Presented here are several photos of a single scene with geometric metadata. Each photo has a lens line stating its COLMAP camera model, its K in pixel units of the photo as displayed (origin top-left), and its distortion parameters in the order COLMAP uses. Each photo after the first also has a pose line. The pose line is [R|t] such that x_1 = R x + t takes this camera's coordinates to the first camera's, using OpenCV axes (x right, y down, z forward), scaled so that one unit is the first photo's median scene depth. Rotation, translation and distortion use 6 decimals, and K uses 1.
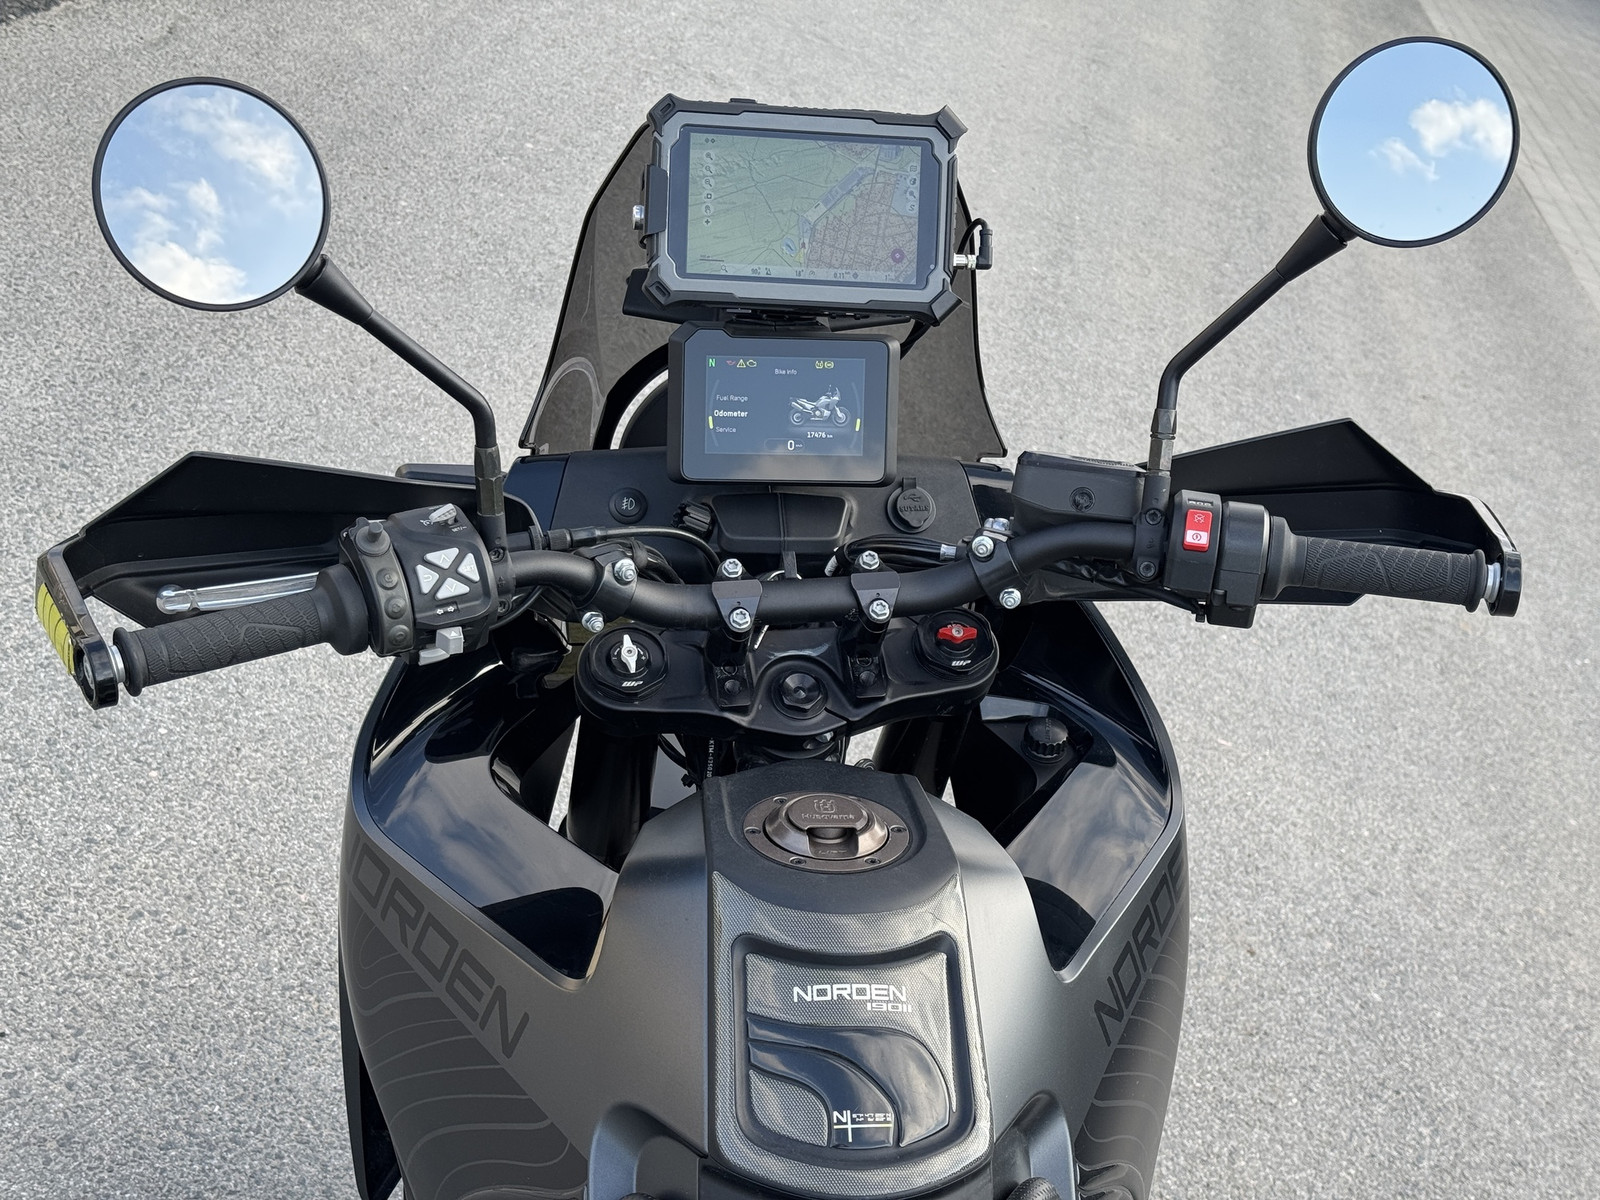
lens RADIAL K [[2241.2, 0, 800.0], [0, 2241.2, 600.0], [0, 0, 1]] dist [0.275107, 0.006317]
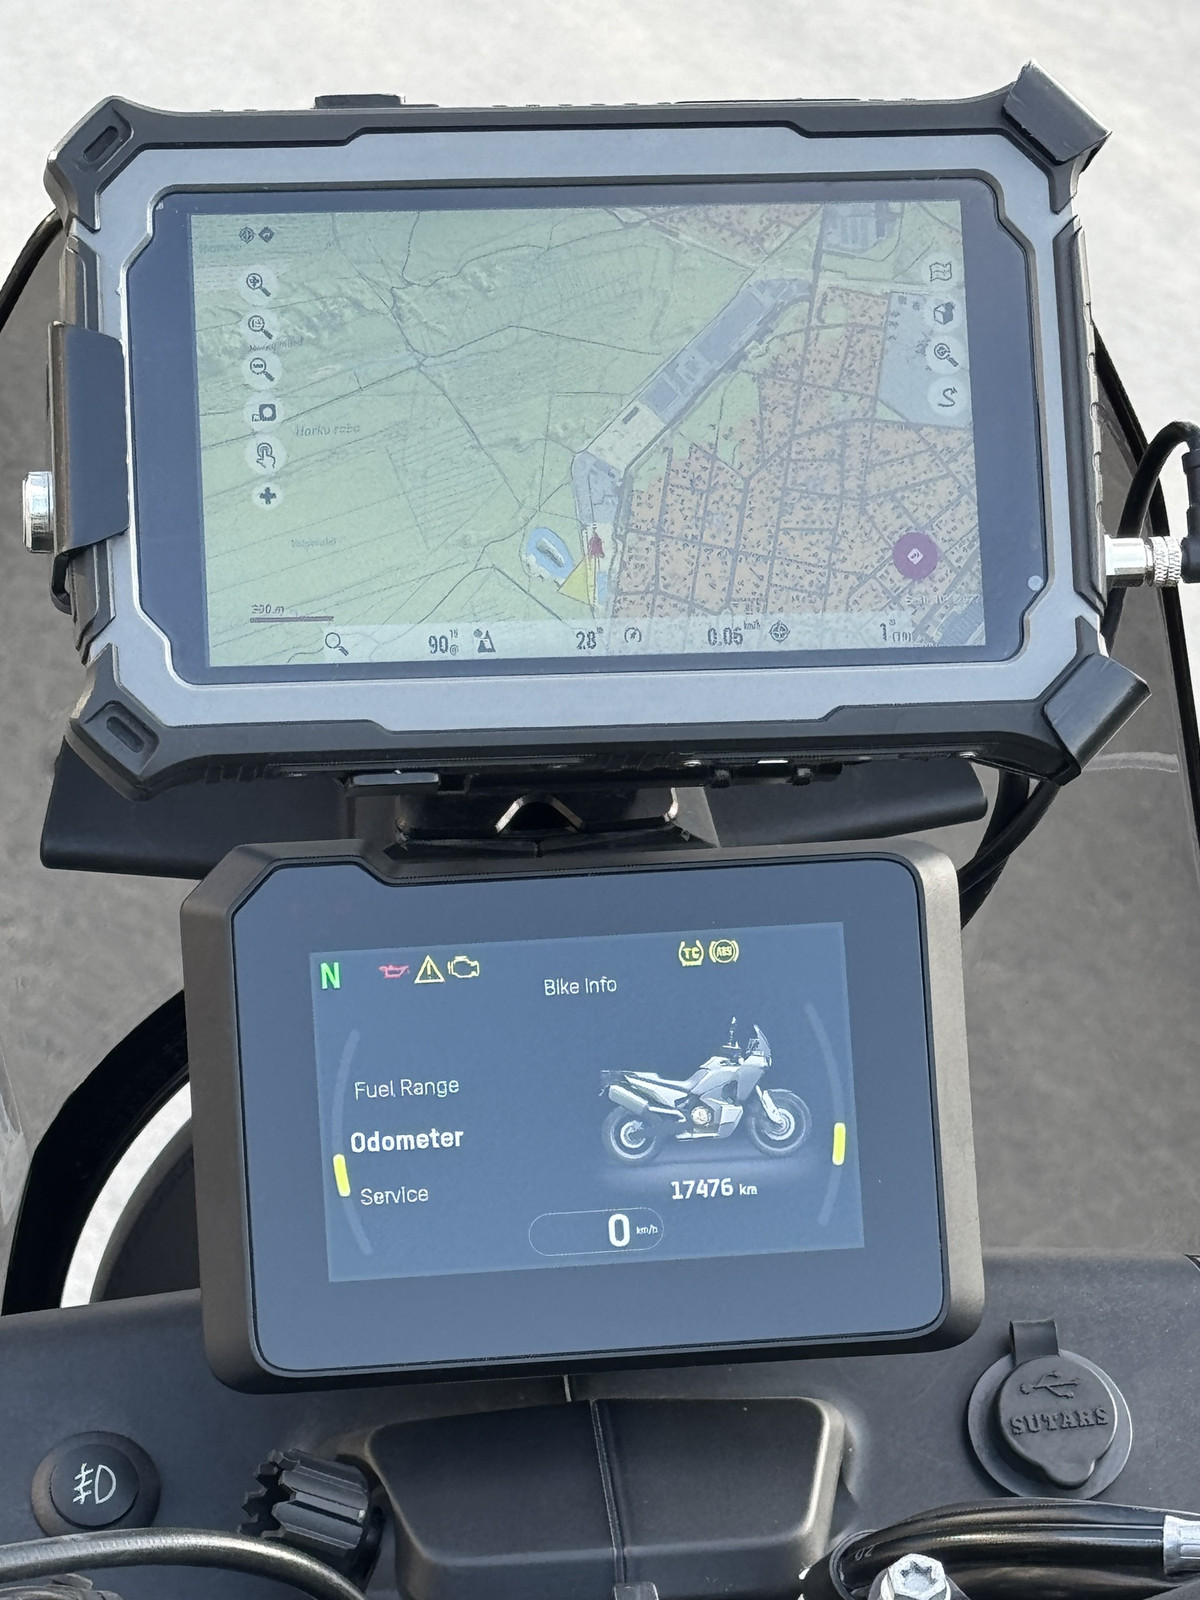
lens RADIAL K [[5736.0, 0, 600.0], [0, 5736.0, 800.0], [0, 0, 1]] dist [0.175390, 1.773365]
pose [[0.996070, -0.086156, -0.020548, 0.014642], [0.081084, 0.980339, -0.179893, 0.011875], [0.035643, 0.177520, 0.983471, 0.259905]]
